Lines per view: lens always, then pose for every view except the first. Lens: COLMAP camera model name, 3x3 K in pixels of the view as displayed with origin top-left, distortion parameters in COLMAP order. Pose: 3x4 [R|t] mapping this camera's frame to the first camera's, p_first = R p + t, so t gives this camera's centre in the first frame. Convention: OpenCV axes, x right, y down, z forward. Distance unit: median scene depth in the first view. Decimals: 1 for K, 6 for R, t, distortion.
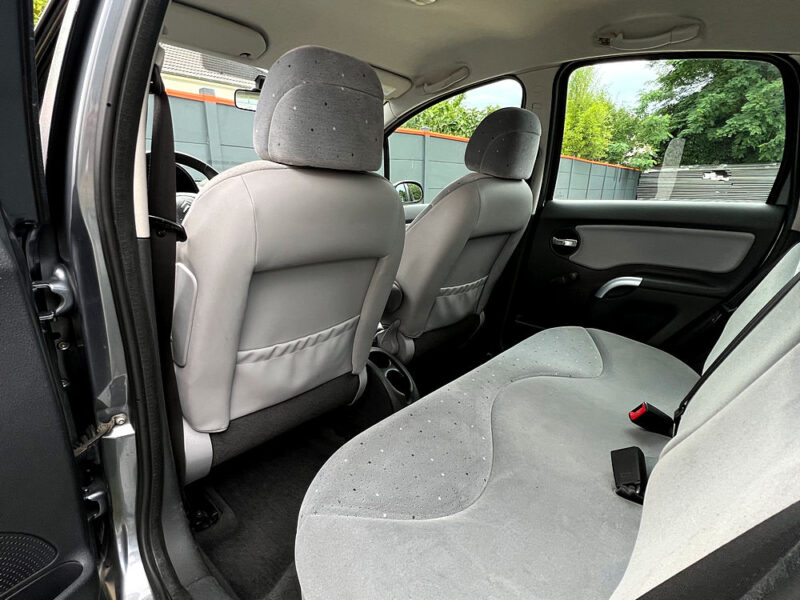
lens RADIAL K [[402.1, 0, 399.5], [0, 402.1, 304.2], [0, 0, 1]] dist [0.008498, -0.003510]
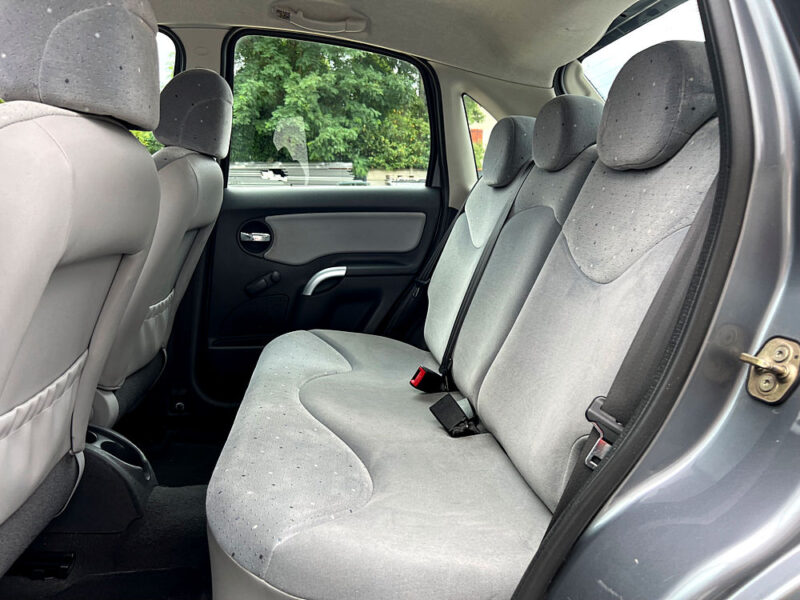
lens RADIAL K [[592.9, 0, 399.4], [0, 592.9, 300.0], [0, 0, 1]] dist [0.050535, -0.031833]
pose [[0.663699, -0.143550, 0.734096, -0.325994], [0.215095, 0.976587, -0.003500, 0.041344], [-0.716406, 0.160224, 0.679036, -0.019161]]
